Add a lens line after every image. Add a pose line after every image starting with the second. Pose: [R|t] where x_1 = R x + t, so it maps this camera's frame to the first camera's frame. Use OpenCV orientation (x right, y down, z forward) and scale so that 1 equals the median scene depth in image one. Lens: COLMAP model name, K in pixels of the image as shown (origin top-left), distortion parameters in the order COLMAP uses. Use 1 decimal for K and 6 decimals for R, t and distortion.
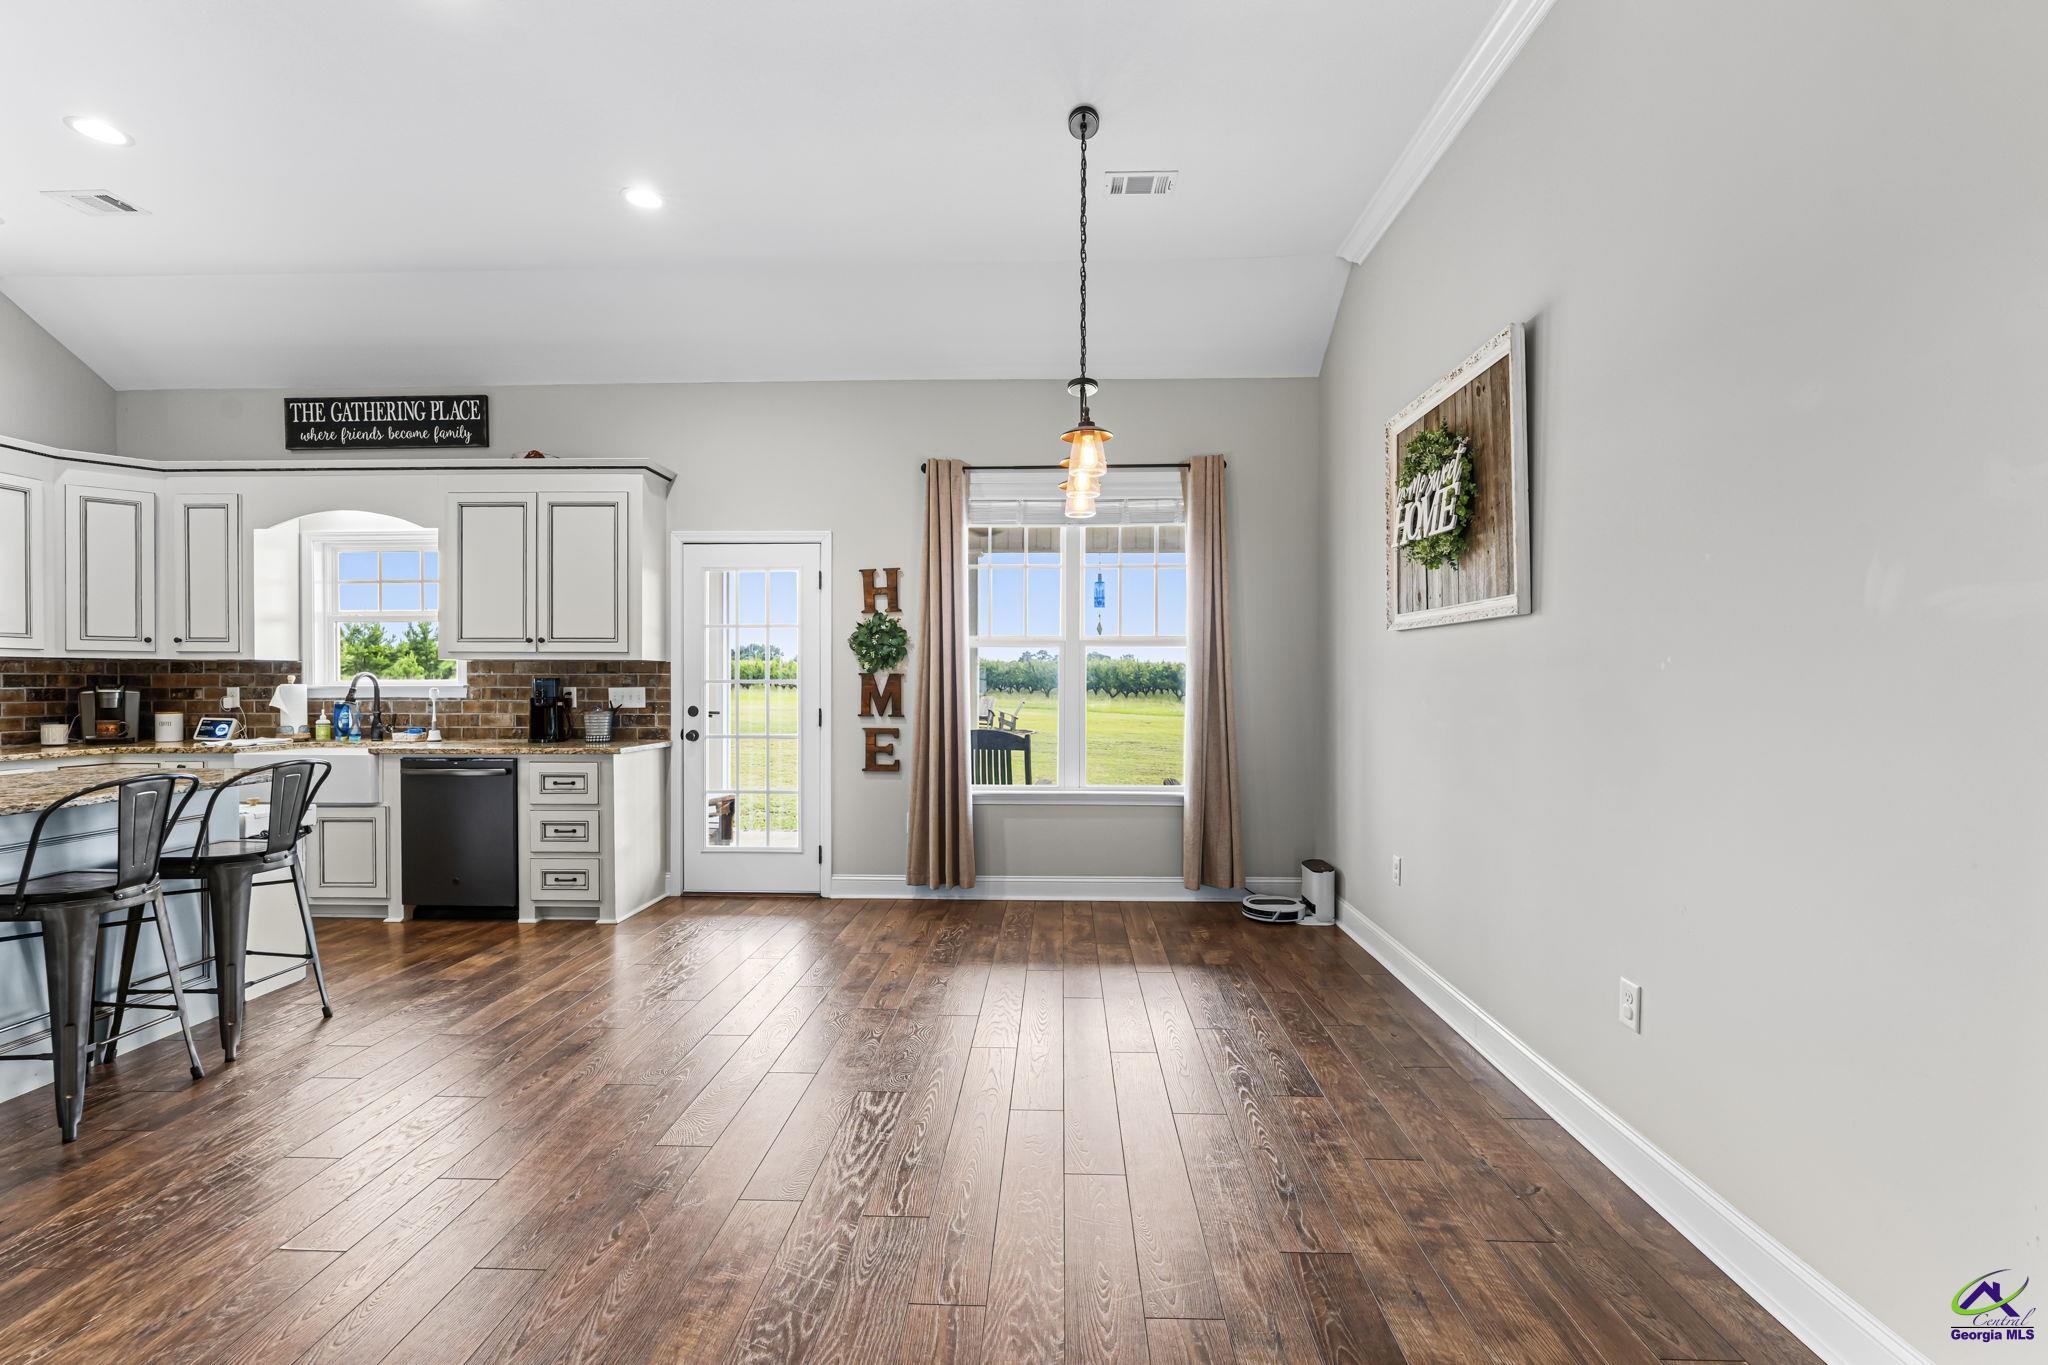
lens RADIAL K [[928.7, 0, 1023.3], [0, 928.7, 686.0], [0, 0, 1]] dist [-0.000961, 0.001710]
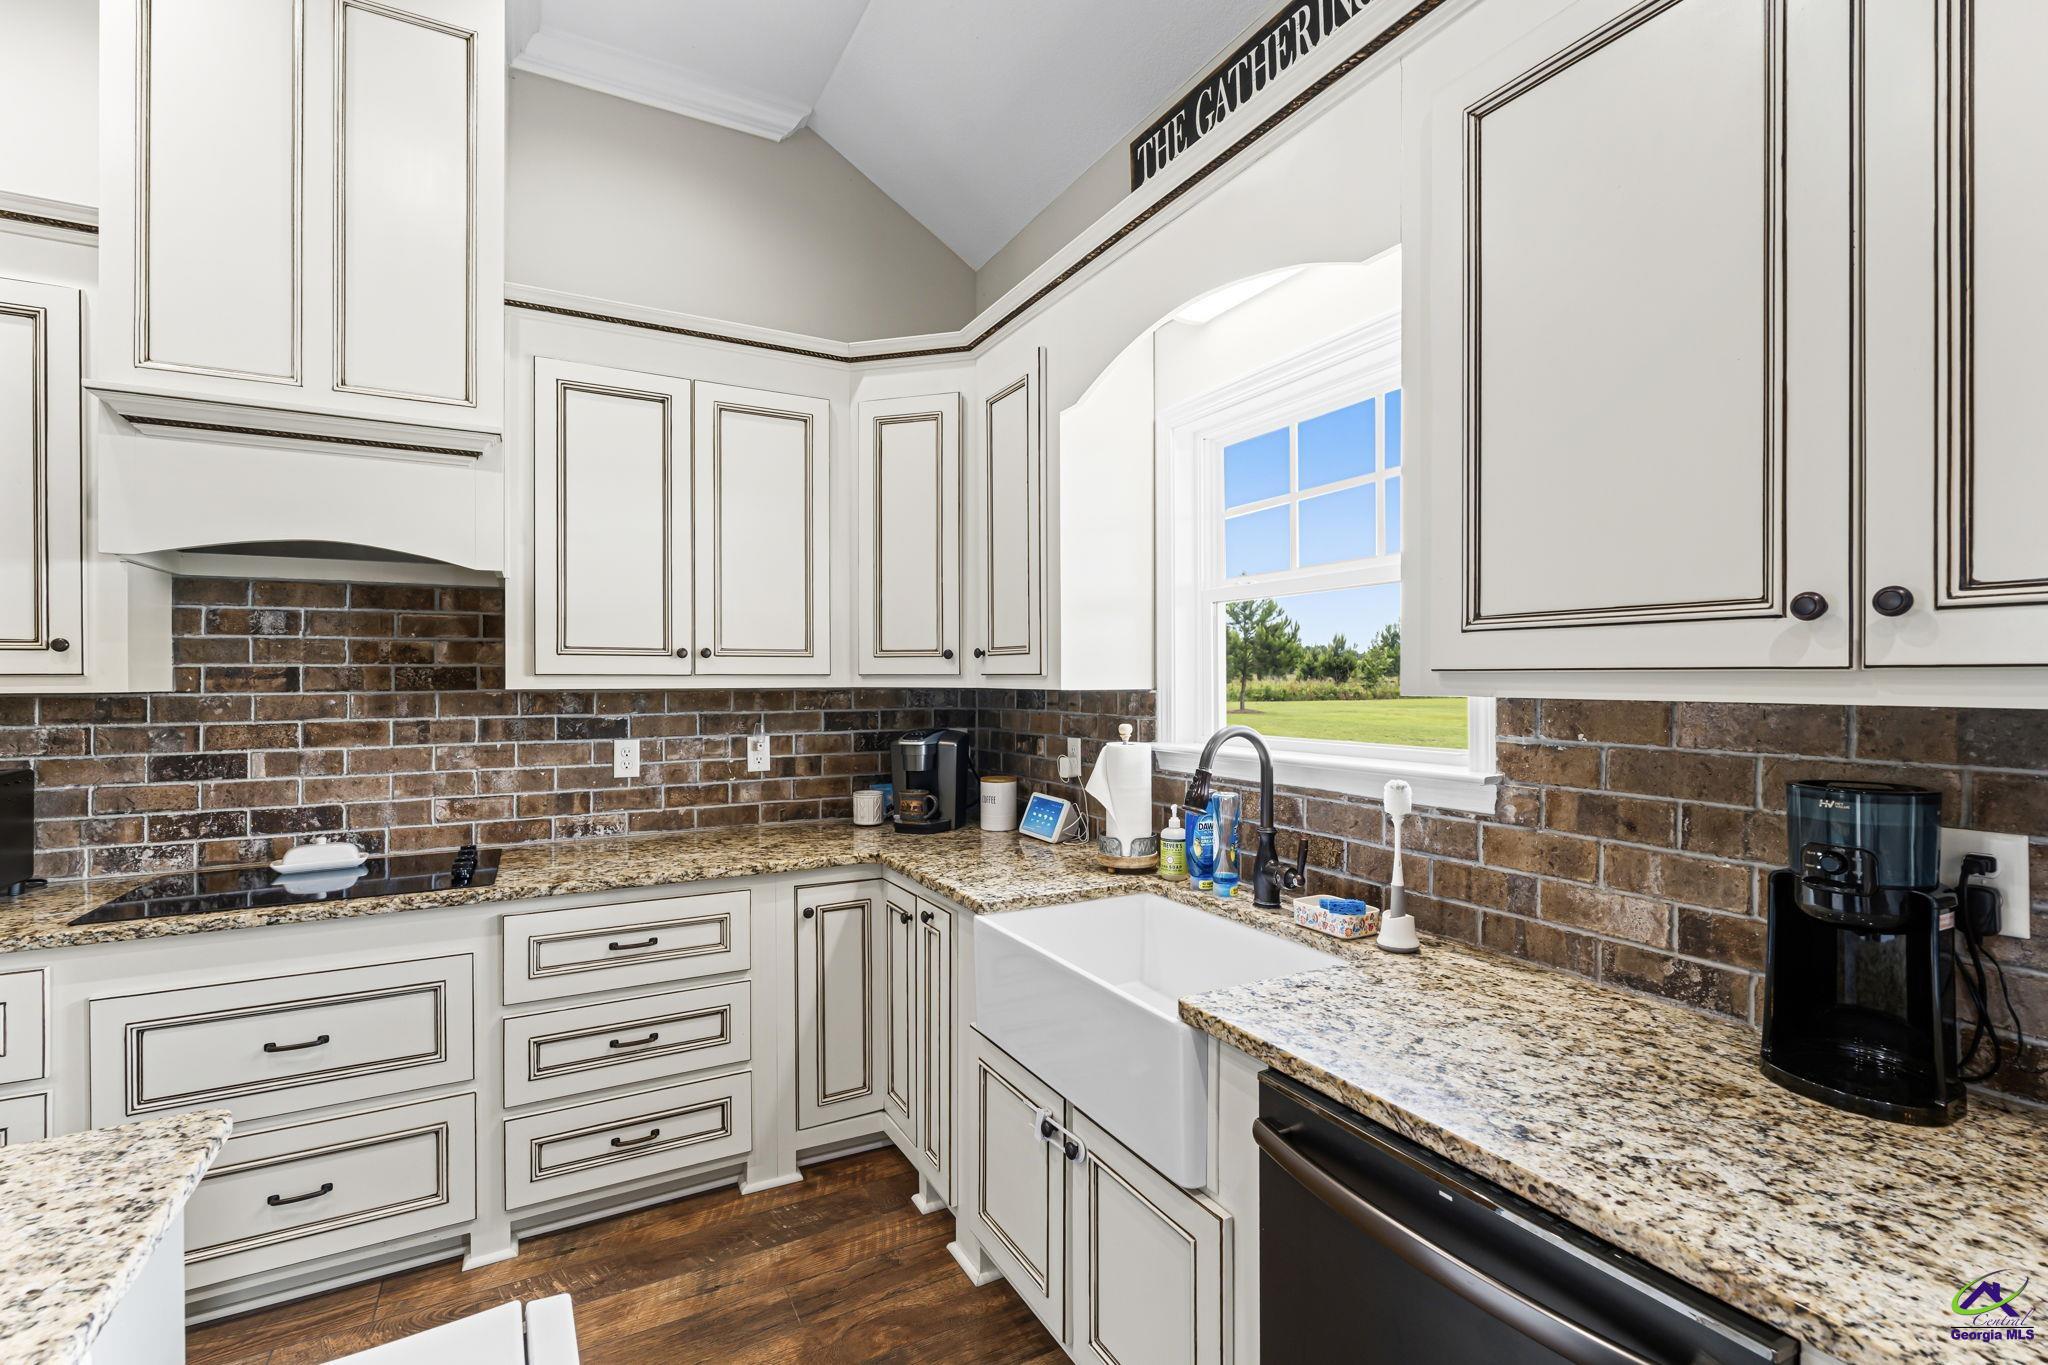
lens RADIAL K [[897.8, 0, 1028.9], [0, 897.8, 678.7], [0, 0, 1]] dist [-0.002583, -0.000967]
pose [[0.522974, -0.002510, -0.852345, -0.435126], [-0.003009, 0.999984, -0.004790, -0.031043], [0.852343, 0.005070, 0.522958, 0.726600]]
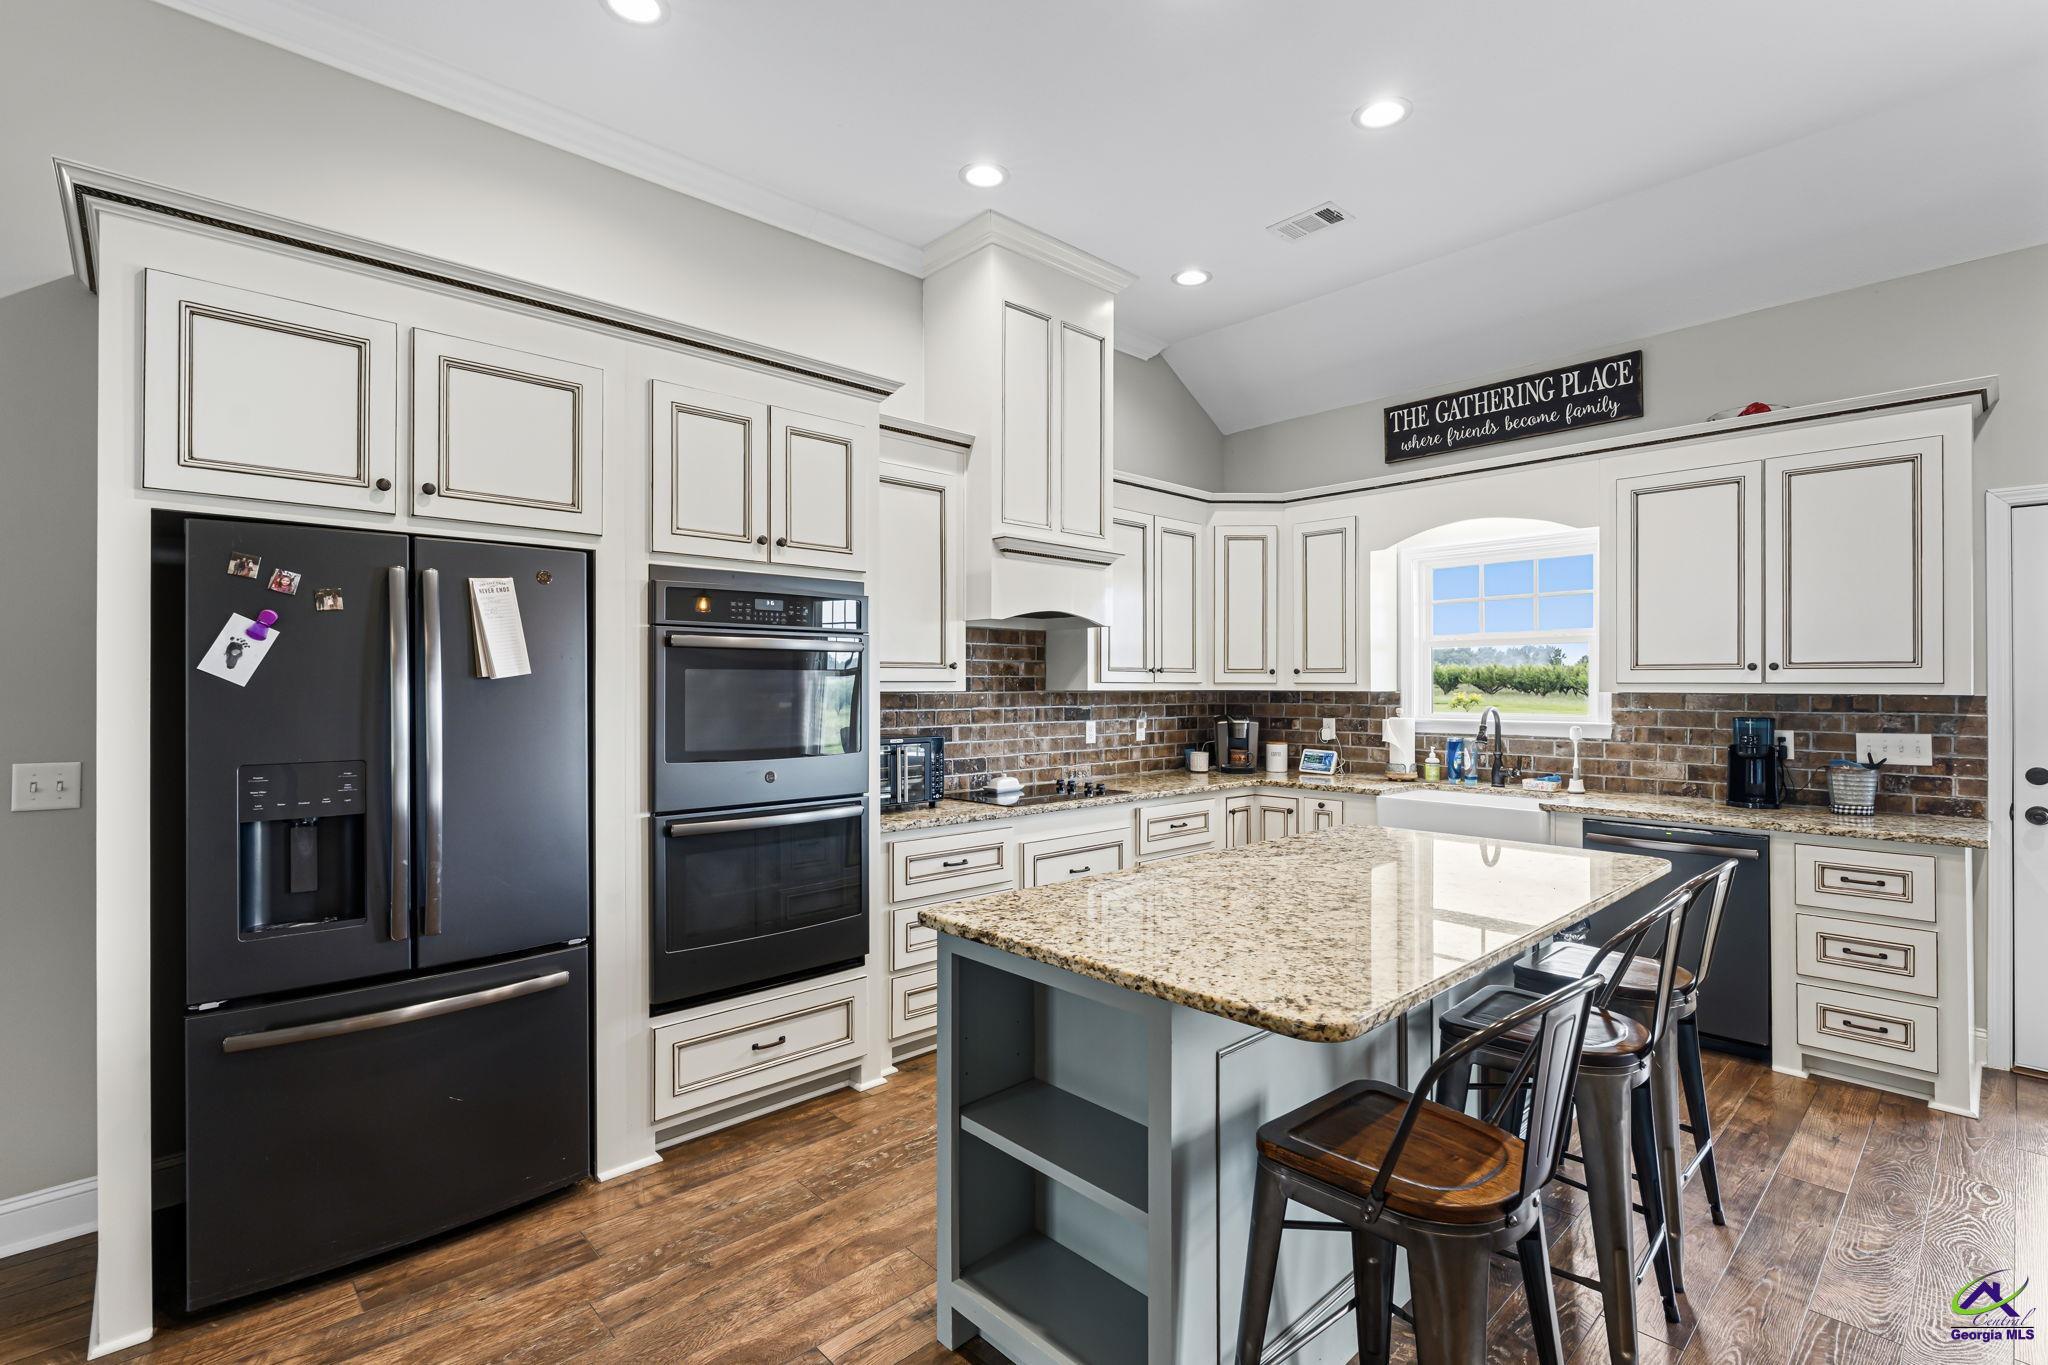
lens RADIAL K [[928.7, 0, 1033.4], [0, 928.7, 679.6], [0, 0, 1]] dist [-0.000961, 0.001710]
pose [[0.718592, -0.004889, -0.695415, -0.410292], [-0.004732, 0.999918, -0.011921, -0.026635], [0.695416, 0.011857, 0.718509, 0.093289]]
